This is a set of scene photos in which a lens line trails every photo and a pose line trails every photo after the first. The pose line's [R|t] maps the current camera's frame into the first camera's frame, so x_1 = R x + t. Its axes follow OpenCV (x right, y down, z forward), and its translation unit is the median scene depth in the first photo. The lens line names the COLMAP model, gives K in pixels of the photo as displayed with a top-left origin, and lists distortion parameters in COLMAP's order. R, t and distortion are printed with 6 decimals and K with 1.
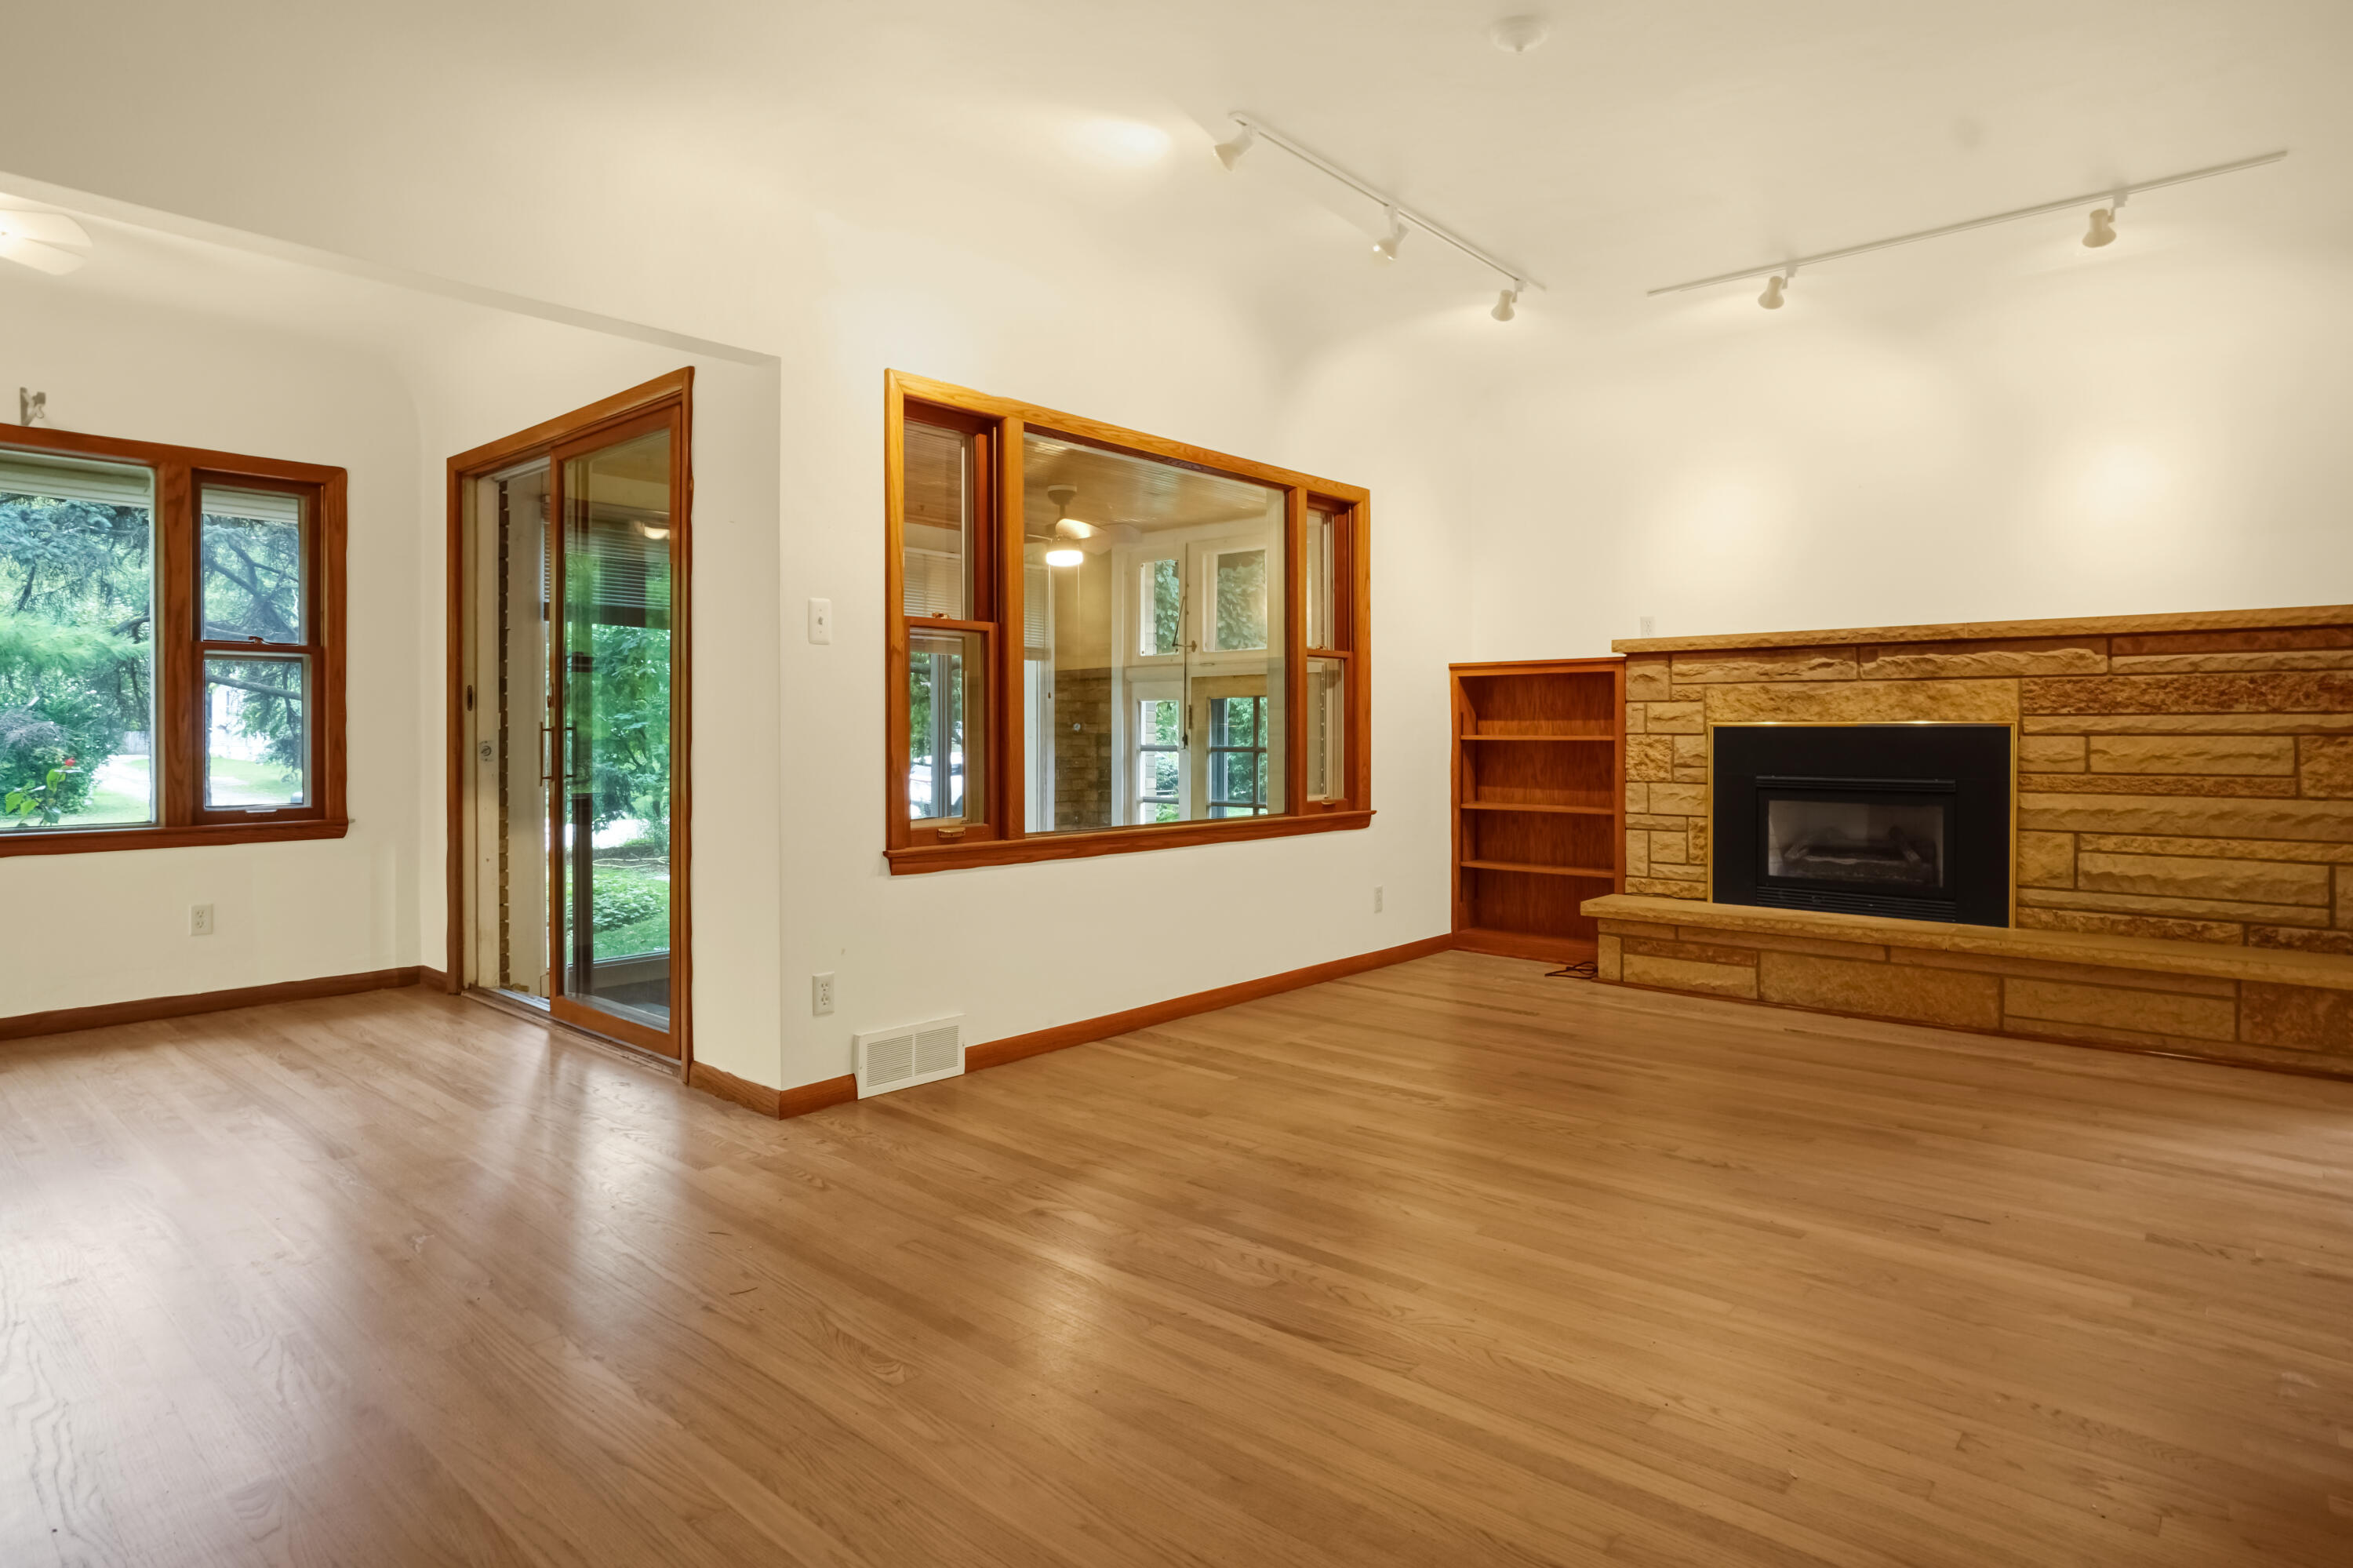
lens RADIAL K [[1284.7, 0, 1179.7], [0, 1284.7, 741.5], [0, 0, 1]] dist [-0.051527, 0.021100]
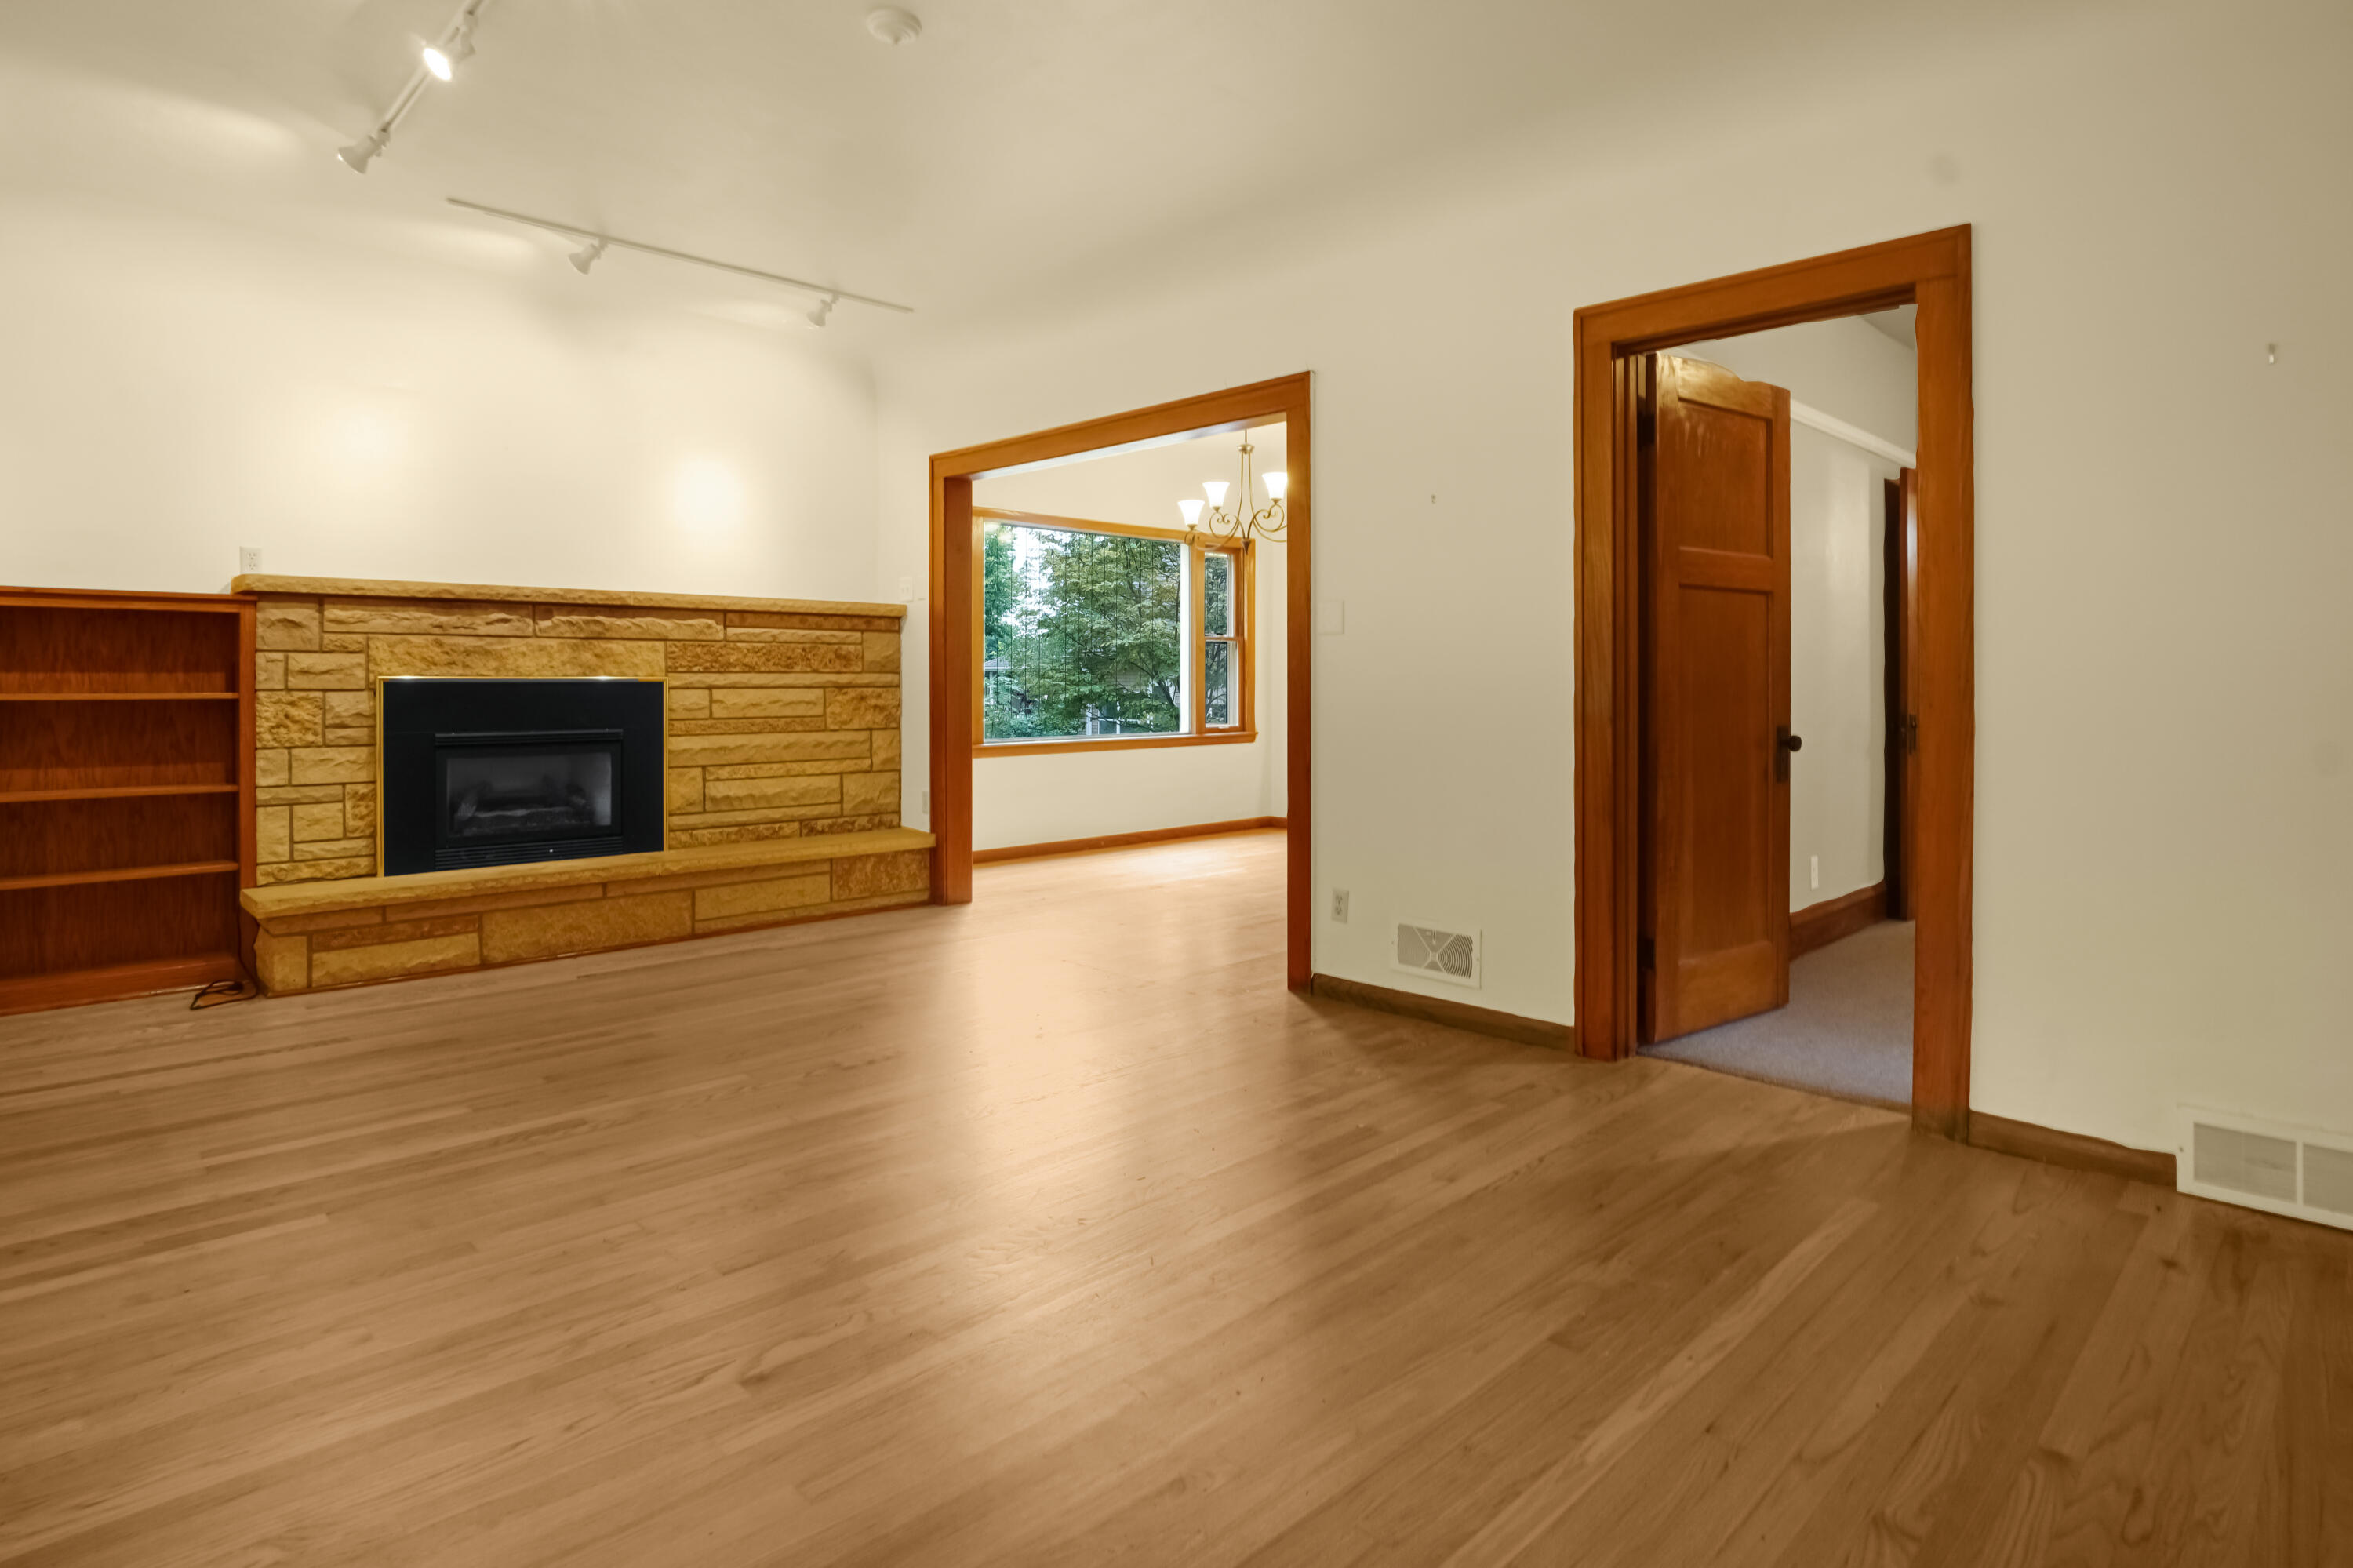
lens RADIAL K [[1229.7, 0, 1183.2], [0, 1229.7, 691.7], [0, 0, 1]] dist [-0.047395, 0.014737]
pose [[0.064993, -0.008978, 0.997845, -0.428829], [0.007756, 0.999934, 0.008491, -0.007992], [-0.997856, 0.007188, 0.065059, 0.407881]]
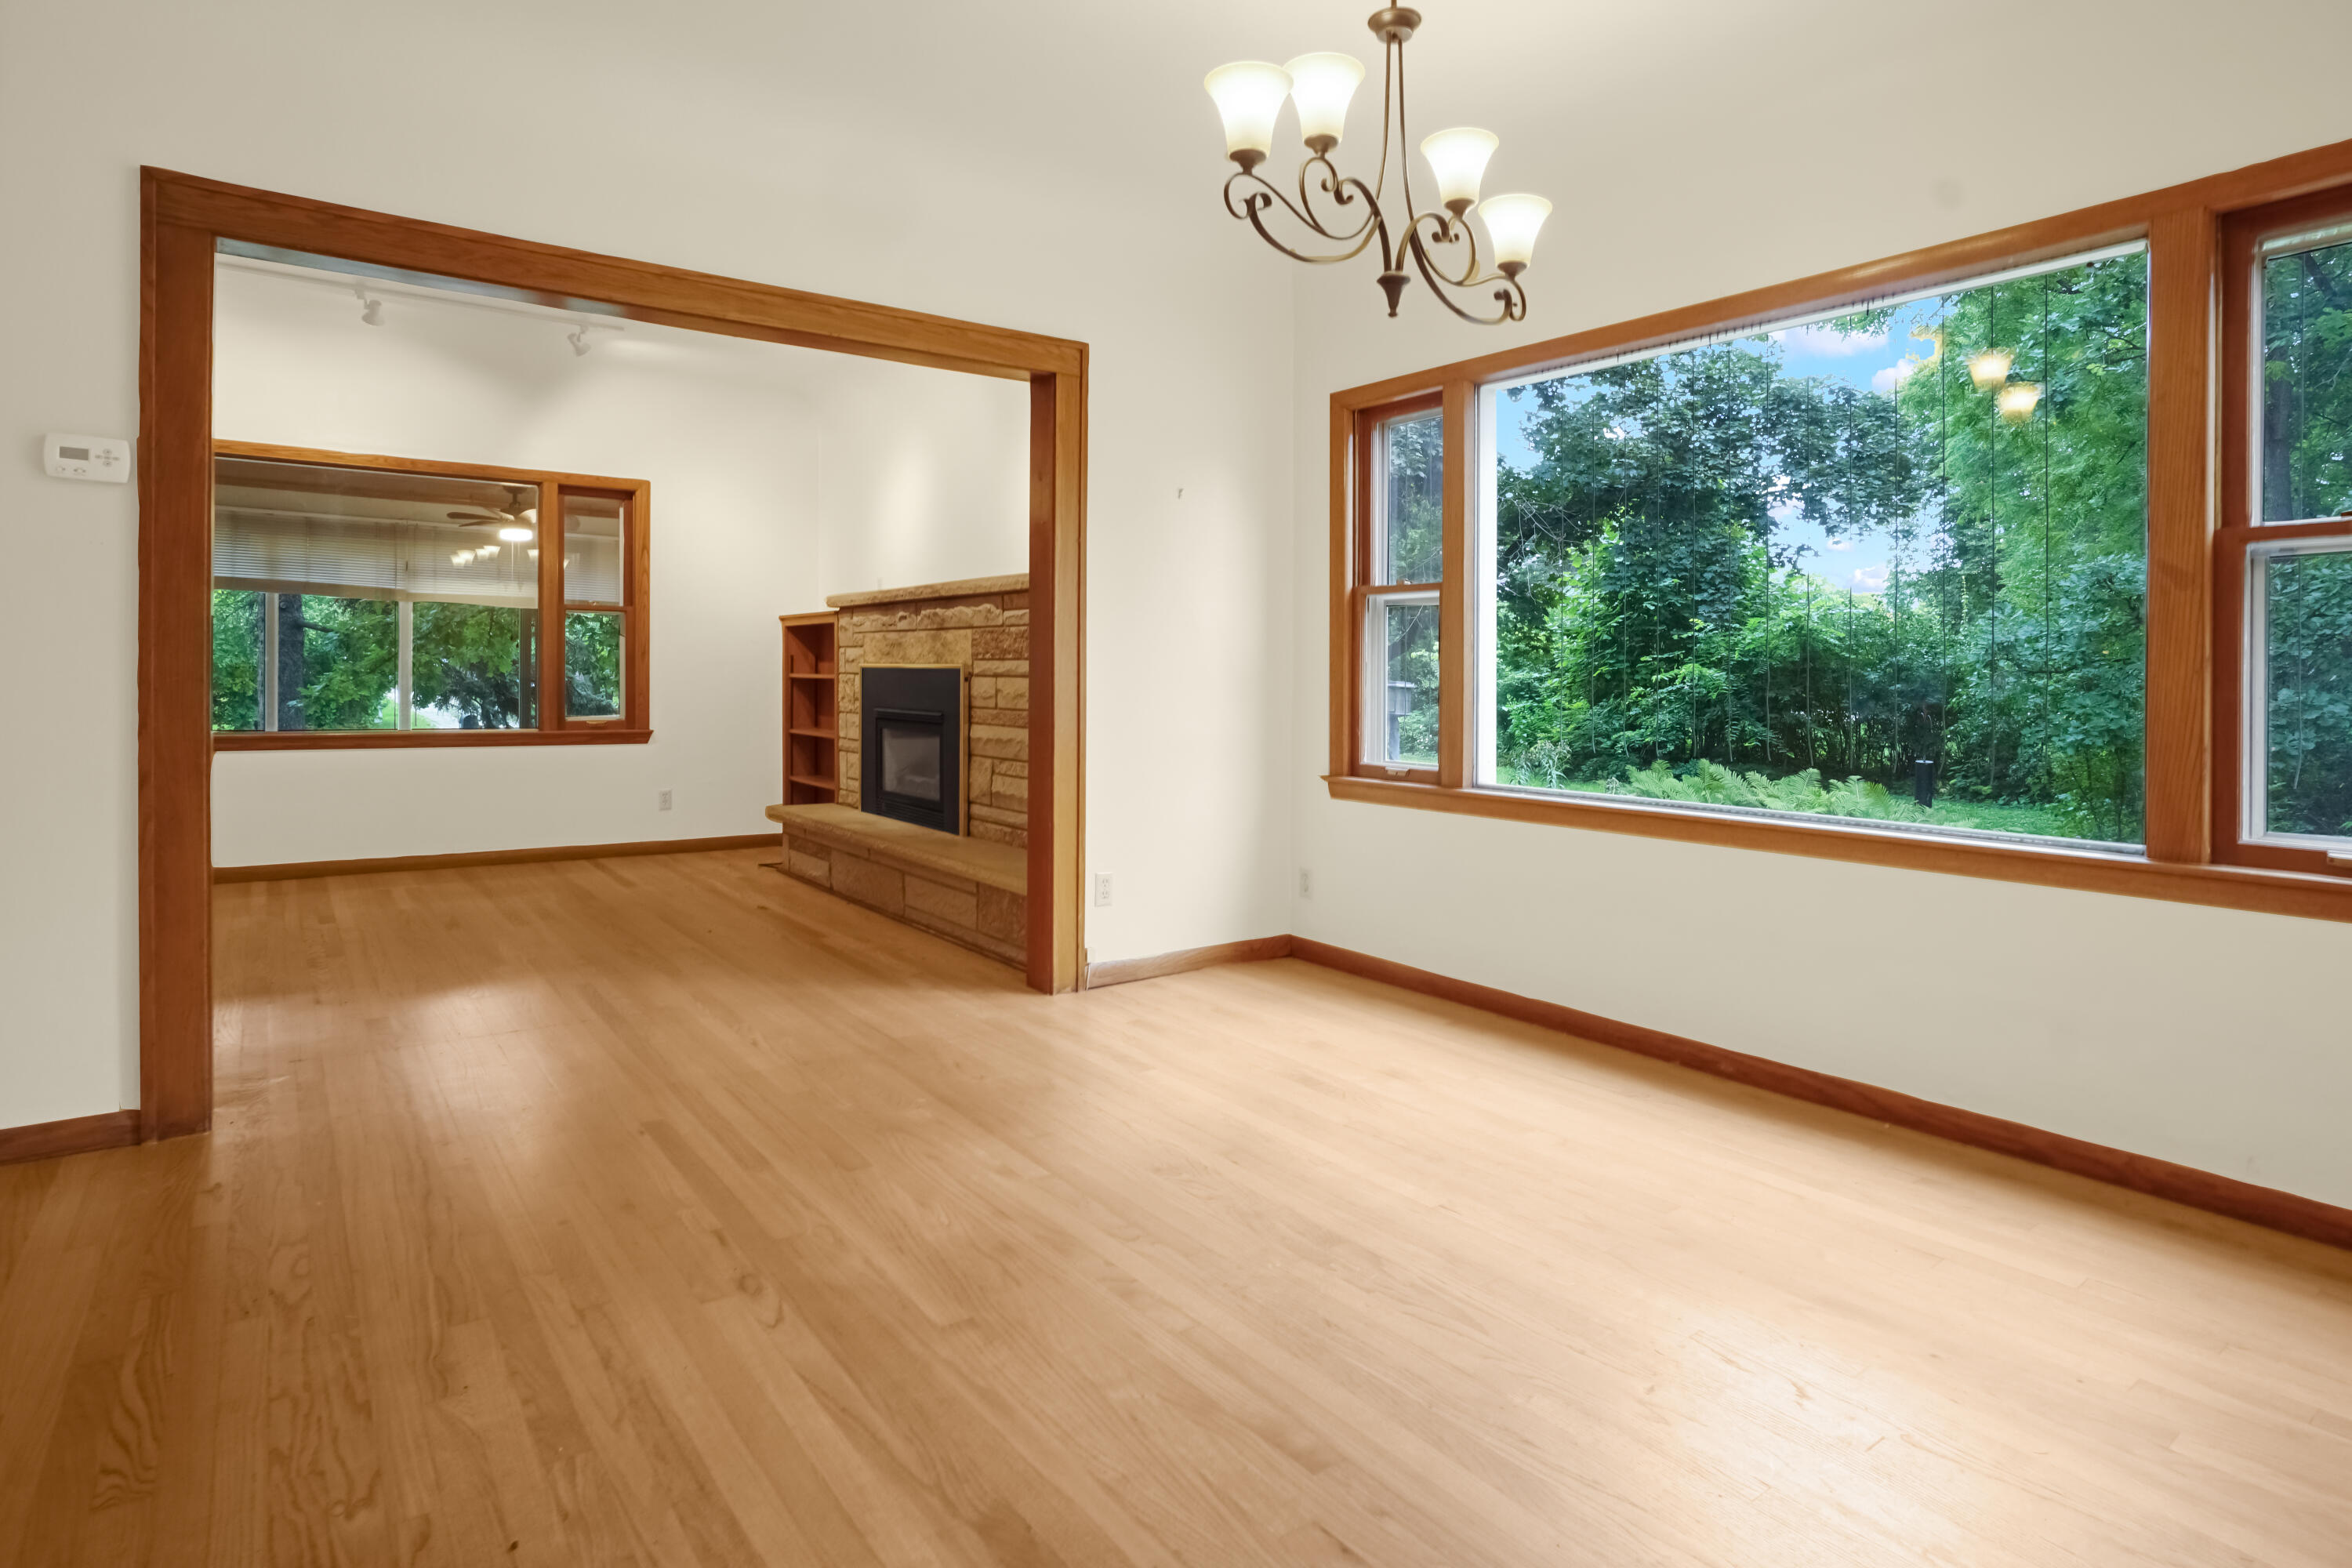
lens RADIAL K [[1229.1, 0, 1182.7], [0, 1229.1, 691.7], [0, 0, 1]] dist [-0.047395, 0.014737]
pose [[0.980139, 0.018451, -0.197453, 1.027265], [-0.017904, 0.999829, 0.004557, 0.000659], [0.197503, -0.000931, 0.980302, -0.098510]]
